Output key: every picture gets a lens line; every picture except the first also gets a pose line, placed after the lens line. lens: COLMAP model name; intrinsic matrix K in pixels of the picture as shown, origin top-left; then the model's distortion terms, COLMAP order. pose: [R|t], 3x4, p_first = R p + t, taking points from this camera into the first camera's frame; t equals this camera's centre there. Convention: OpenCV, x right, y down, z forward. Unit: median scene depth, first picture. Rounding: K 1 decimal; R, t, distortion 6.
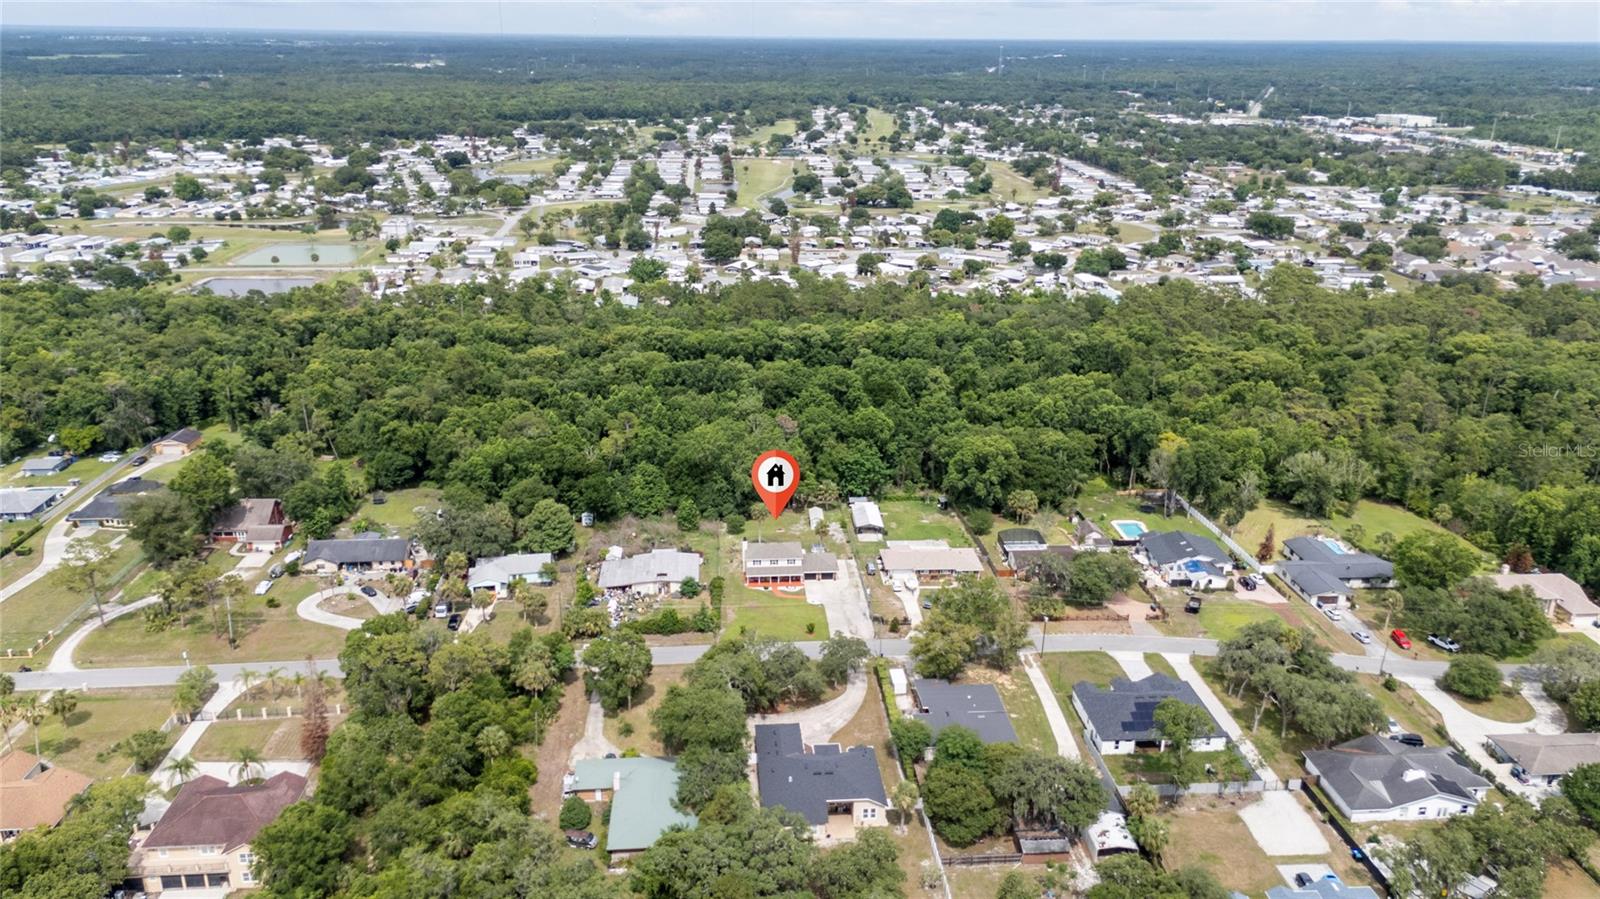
lens RADIAL K [[1170.5, 0, 800.1], [0, 1170.5, 456.8], [0, 0, 1]] dist [0.083304, -0.088063]
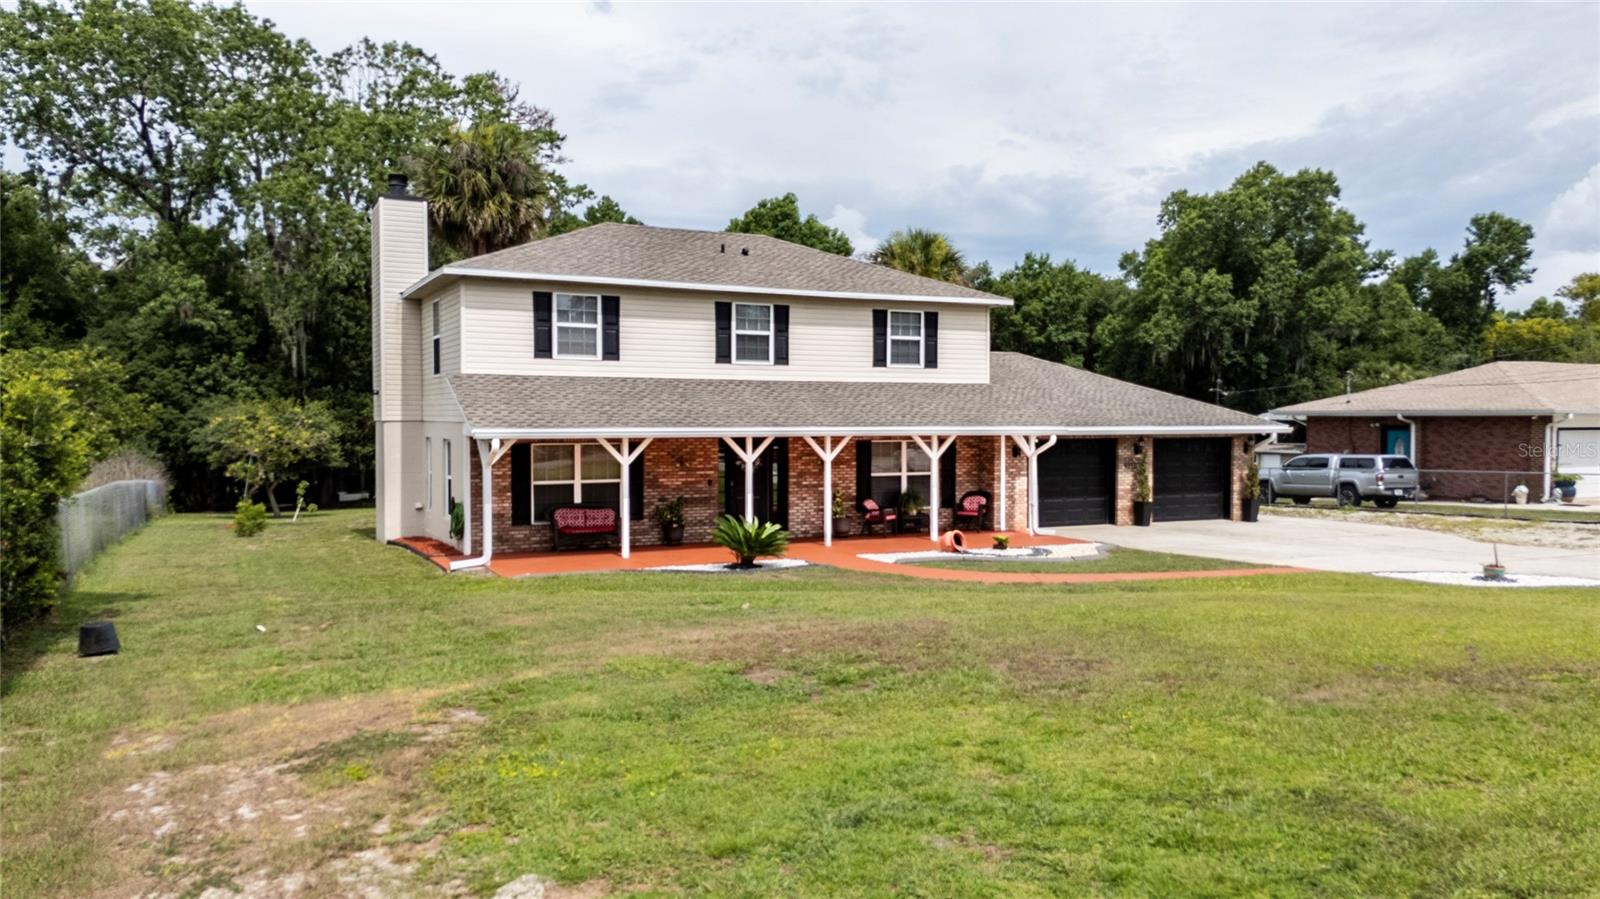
lens RADIAL K [[1181.2, 0, 800.0], [0, 1181.2, 449.5], [0, 0, 1]] dist [0.081387, -0.088948]
pose [[0.927205, -0.018816, 0.374082, -0.052313], [0.135883, 0.947595, -0.289137, 0.121509], [-0.349037, 0.318920, 0.881171, 0.872555]]
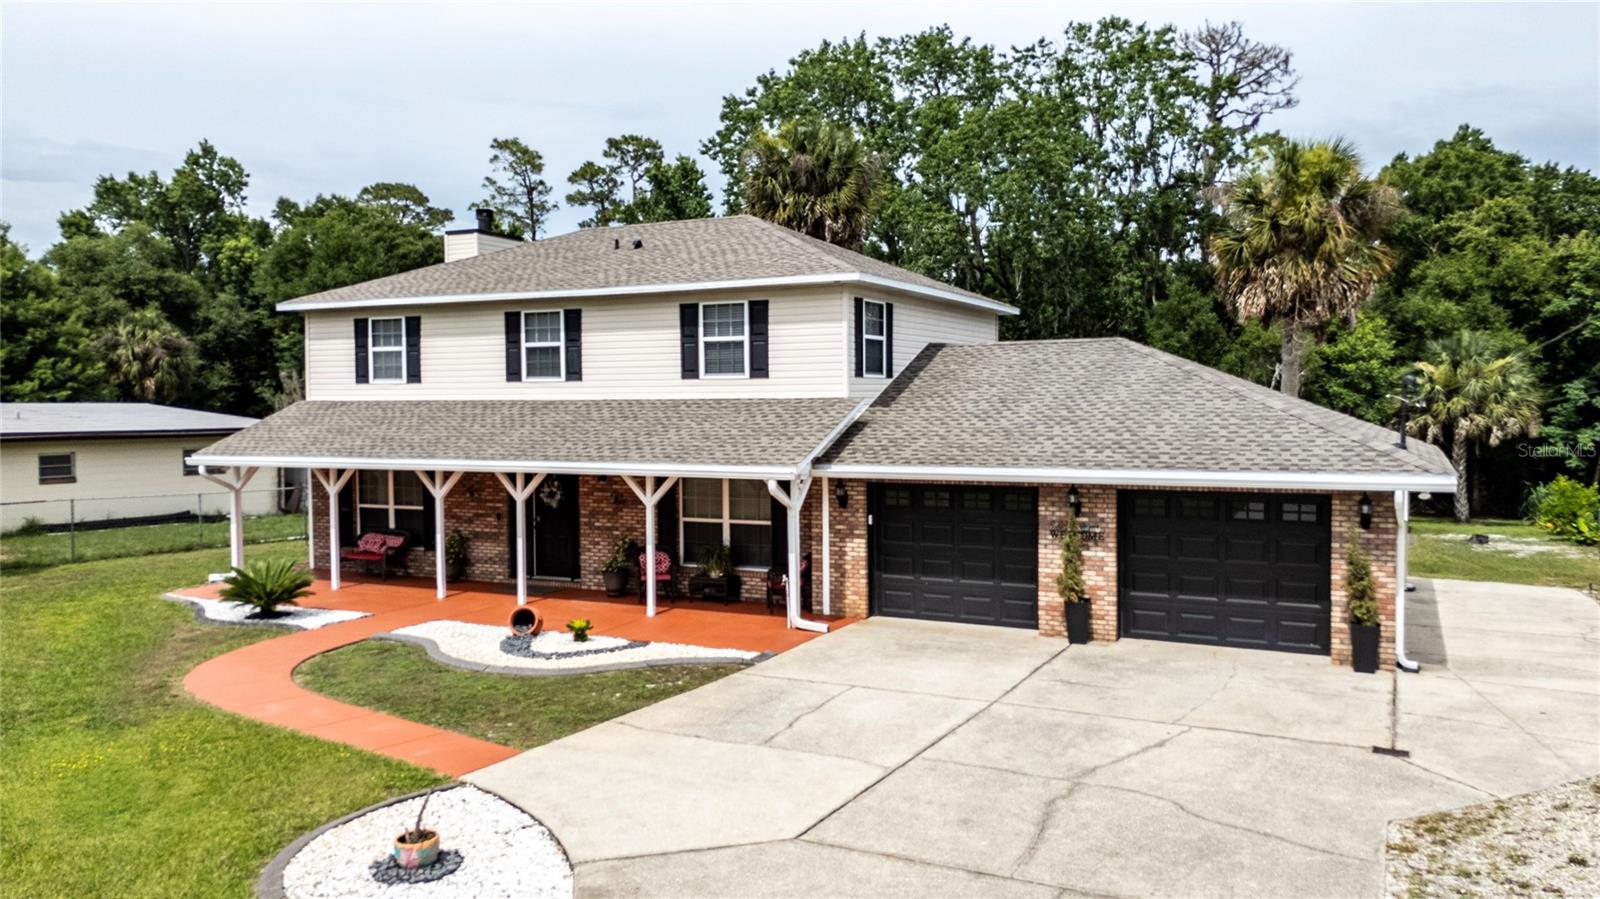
lens RADIAL K [[1181.2, 0, 800.0], [0, 1181.2, 449.5], [0, 0, 1]] dist [0.081387, -0.088948]
pose [[0.856141, 0.005393, -0.516715, 0.034677], [-0.162544, 0.951998, -0.259382, 0.110147], [0.490513, 0.306056, 0.815921, 0.898059]]
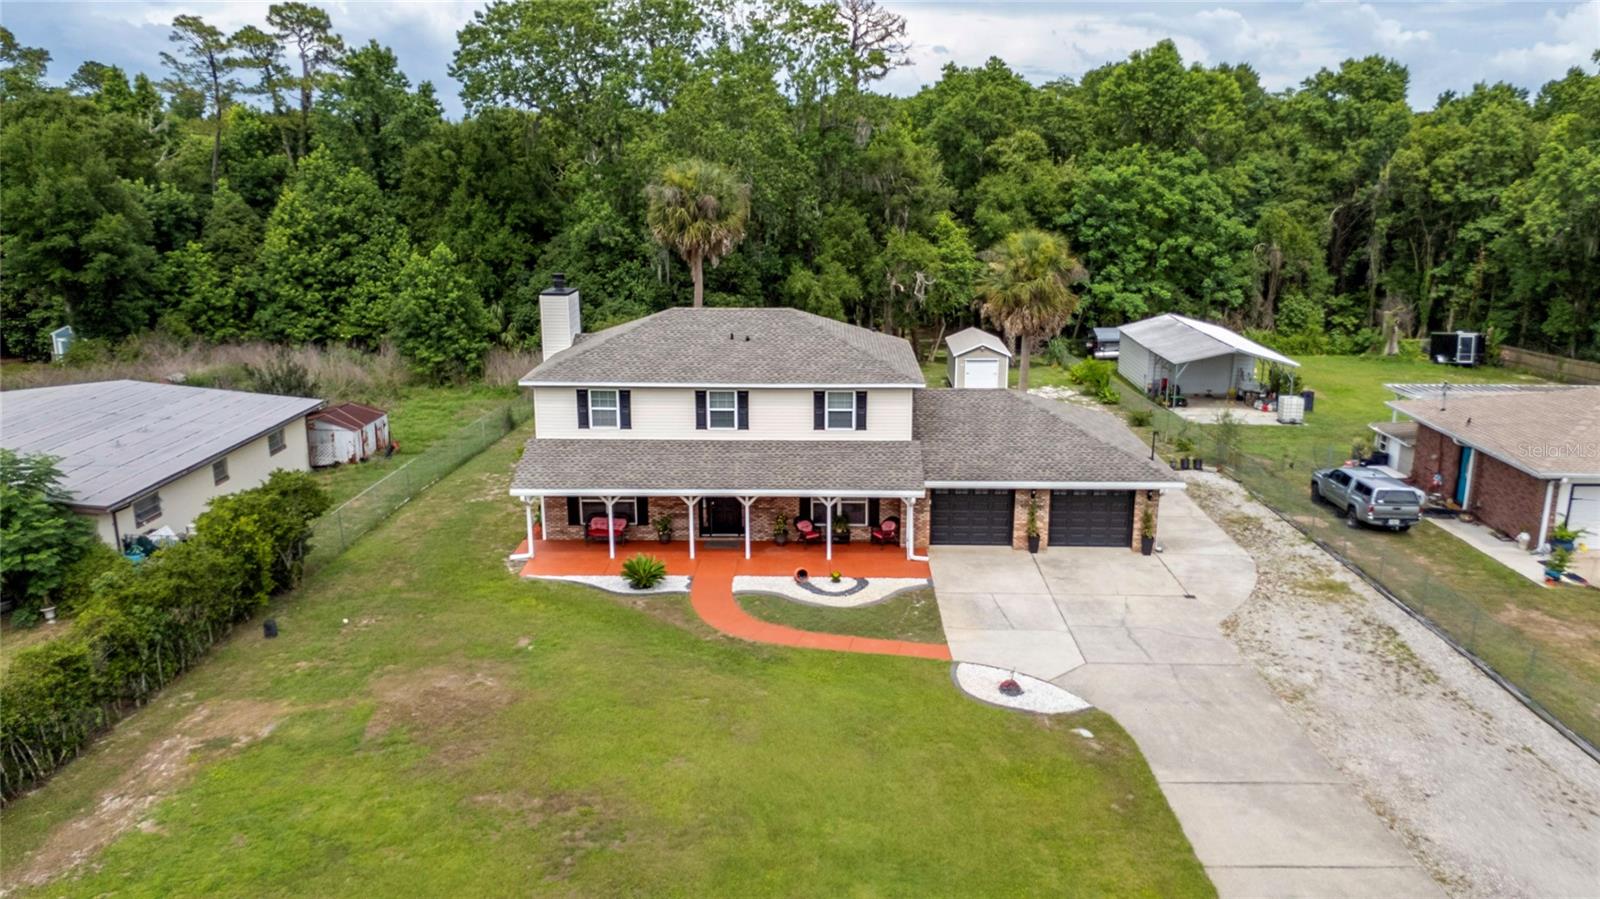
lens RADIAL K [[1170.5, 0, 800.1], [0, 1170.5, 456.8], [0, 0, 1]] dist [0.083304, -0.088063]
pose [[0.994883, 0.015542, -0.099826, 0.001965], [-0.024772, 0.995460, -0.091897, 0.103724], [0.097945, 0.093900, 0.990752, 0.816983]]
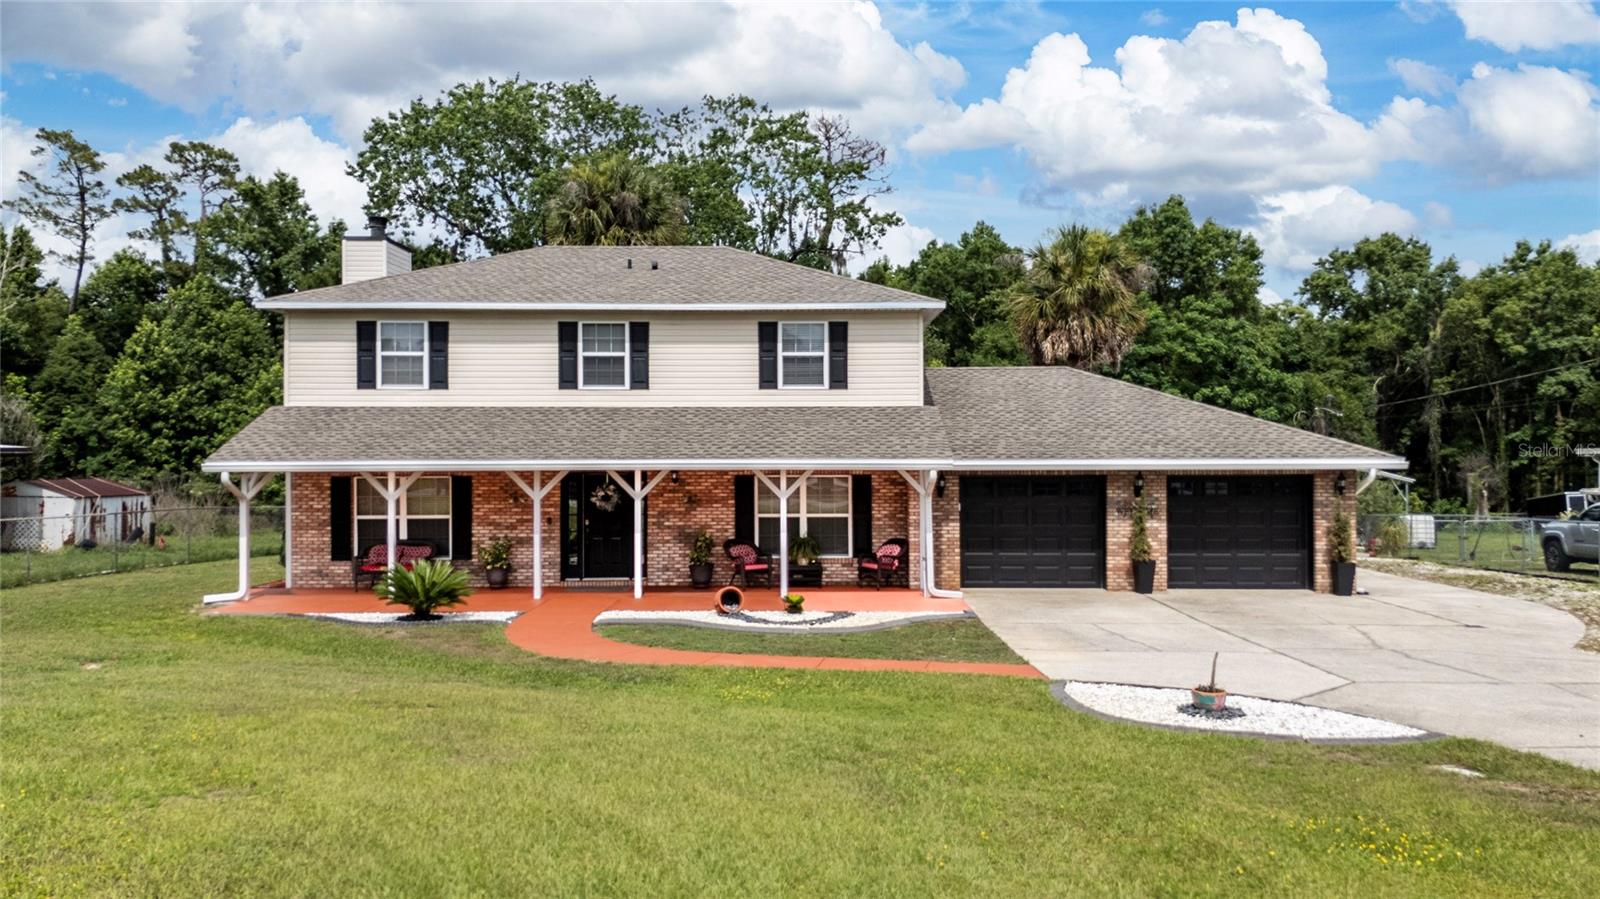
lens RADIAL K [[1170.5, 0, 800.1], [0, 1170.5, 456.8], [0, 0, 1]] dist [0.083304, -0.088063]
pose [[0.996367, -0.011380, -0.084404, -0.000525], [-0.017665, 0.941865, -0.335527, 0.119720], [0.083315, 0.335799, 0.938242, 0.878789]]
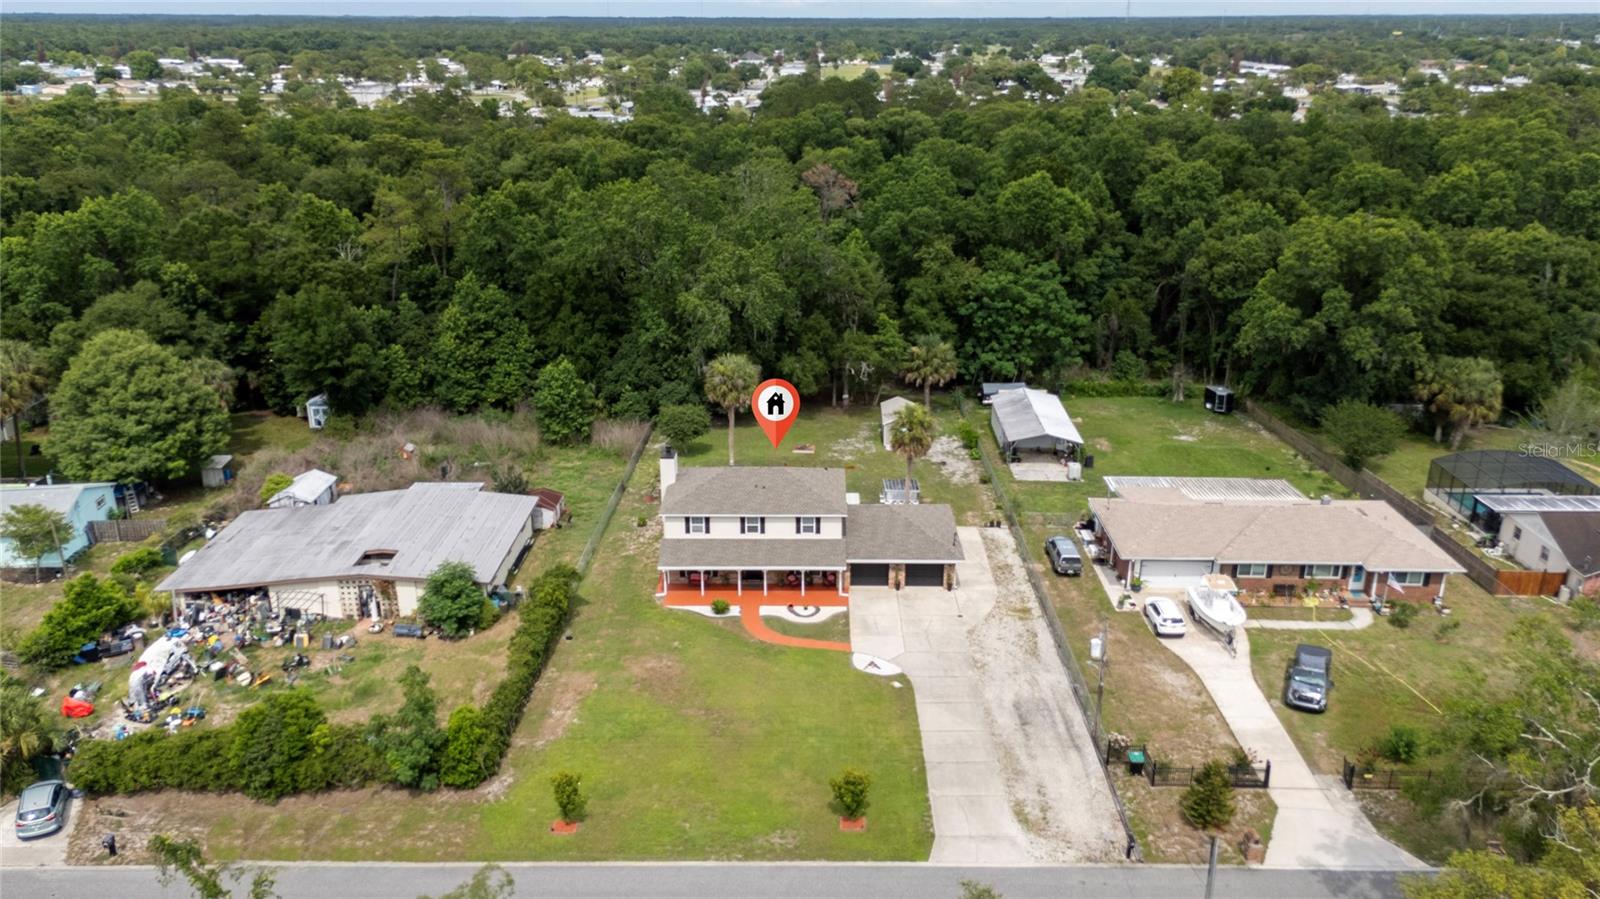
lens RADIAL K [[1170.5, 0, 800.1], [0, 1170.5, 456.8], [0, 0, 1]] dist [0.083304, -0.088063]
pose [[0.996213, 0.021595, -0.084221, 0.015176], [-0.020841, 0.999735, 0.009827, 0.065451], [0.084411, -0.008034, 0.996399, 0.660720]]
